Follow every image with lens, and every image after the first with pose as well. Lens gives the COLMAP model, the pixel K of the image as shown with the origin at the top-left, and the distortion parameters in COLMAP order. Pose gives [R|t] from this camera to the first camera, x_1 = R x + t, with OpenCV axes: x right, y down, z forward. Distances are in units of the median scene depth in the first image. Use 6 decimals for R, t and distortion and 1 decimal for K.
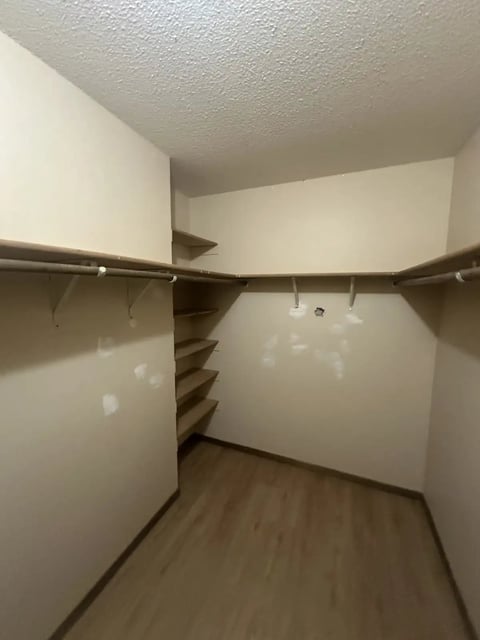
lens RADIAL K [[255.5, 0, 240.0], [0, 255.5, 320.0], [0, 0, 1]] dist [-0.003639, -0.000217]
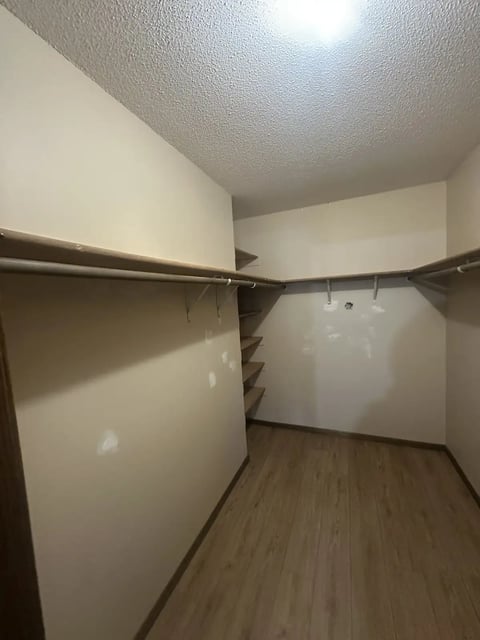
lens RADIAL K [[255.5, 0, 240.0], [0, 255.5, 320.0], [0, 0, 1]] dist [-0.003639, -0.000217]
pose [[0.997718, -0.067038, -0.008102, -0.232919], [0.066731, 0.997205, -0.033617, 0.048046], [0.010333, 0.032999, 0.999402, -0.268023]]
